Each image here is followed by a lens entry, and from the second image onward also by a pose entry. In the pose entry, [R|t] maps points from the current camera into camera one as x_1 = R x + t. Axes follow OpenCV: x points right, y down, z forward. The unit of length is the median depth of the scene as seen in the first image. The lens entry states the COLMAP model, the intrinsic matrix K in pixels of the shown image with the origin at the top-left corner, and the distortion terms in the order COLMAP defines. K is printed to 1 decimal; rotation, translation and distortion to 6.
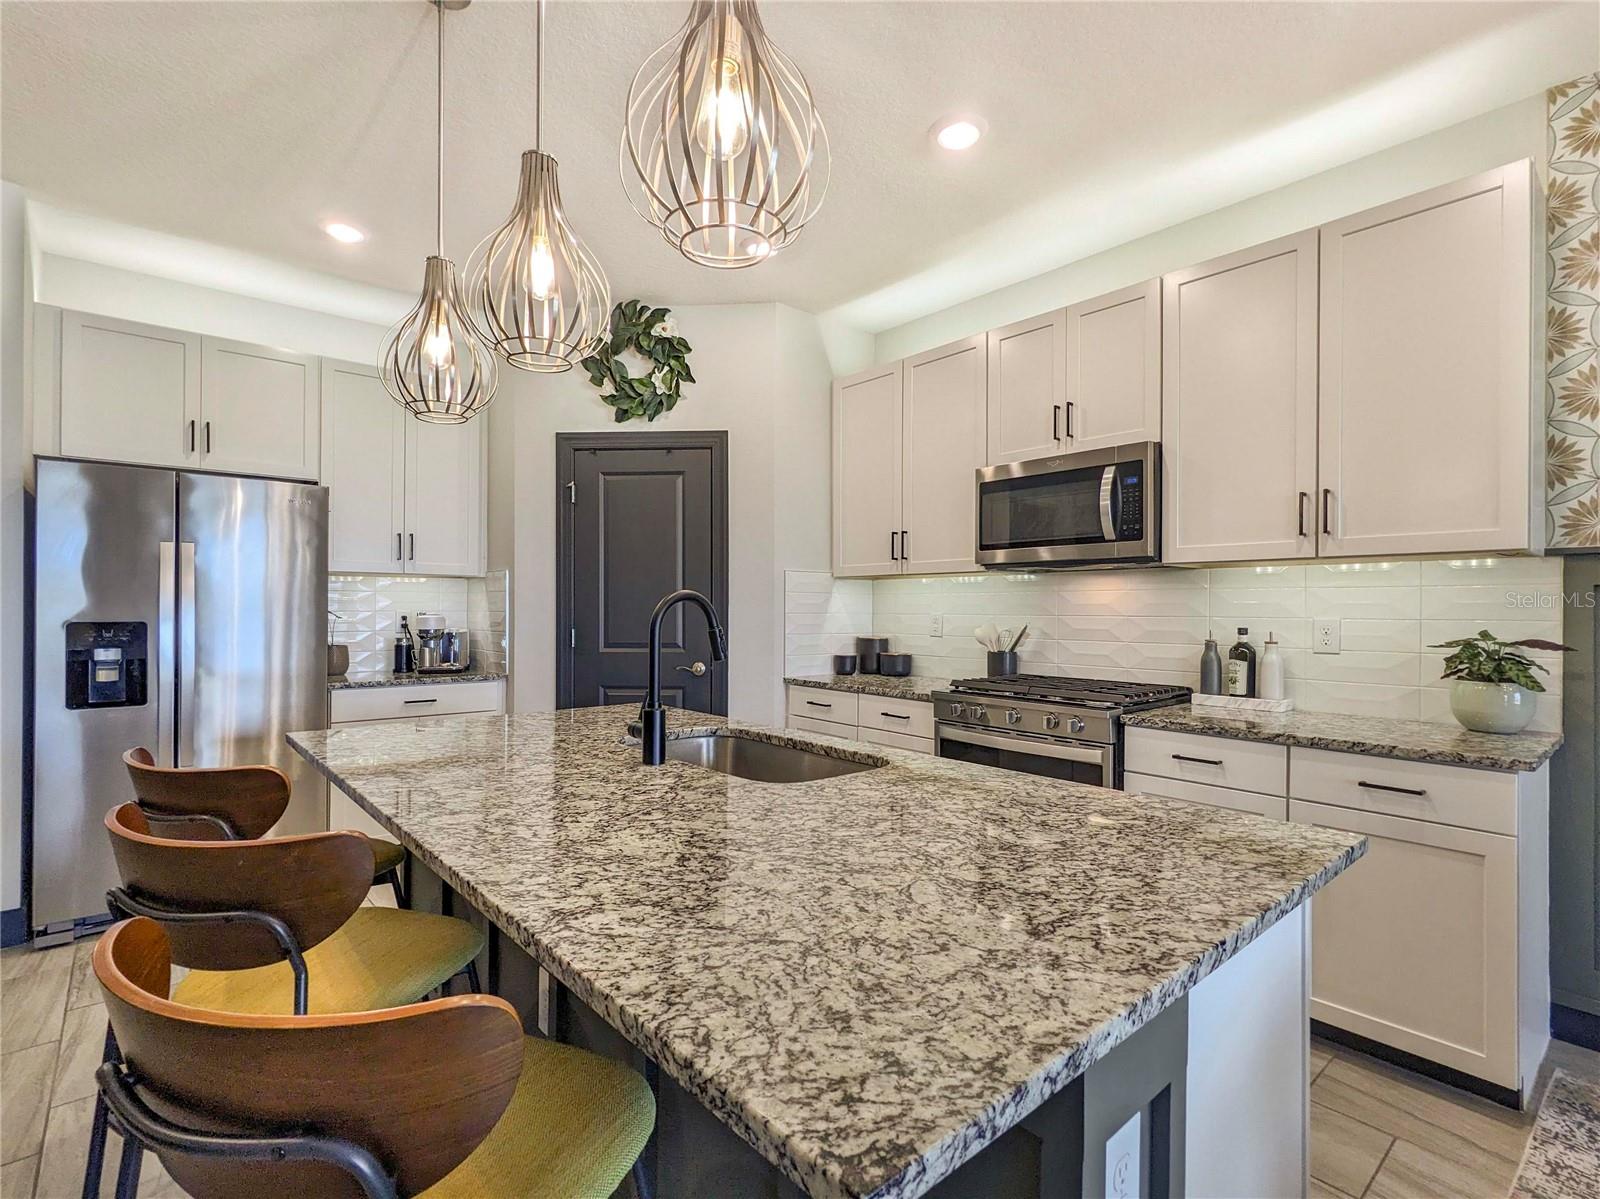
lens RADIAL K [[788.7, 0, 788.1], [0, 788.7, 603.9], [0, 0, 1]] dist [0.000808, -0.000946]
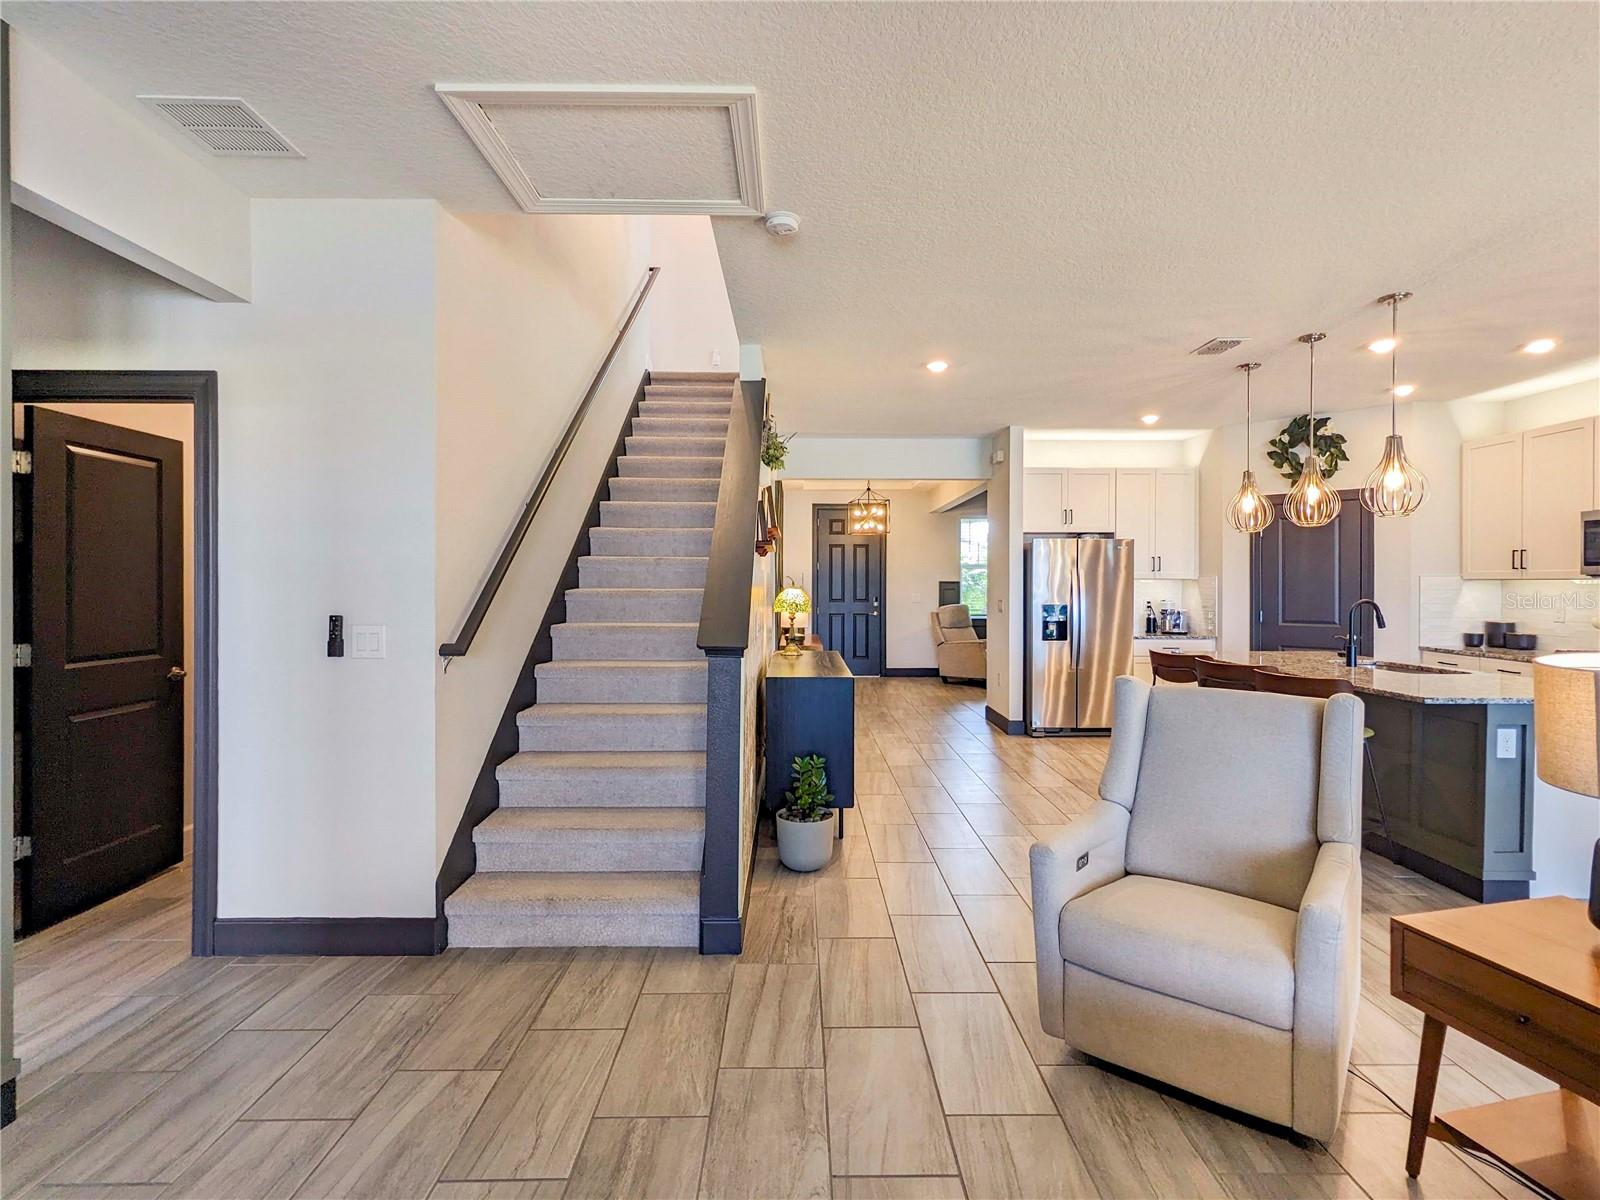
lens RADIAL K [[788.7, 0, 796.2], [0, 788.7, 584.5], [0, 0, 1]] dist [0.000808, -0.000946]
pose [[0.778412, 0.000416, -0.627754, 0.015111], [0.003546, 0.999981, 0.005060, -0.038736], [0.627744, -0.006164, 0.778396, -0.972519]]
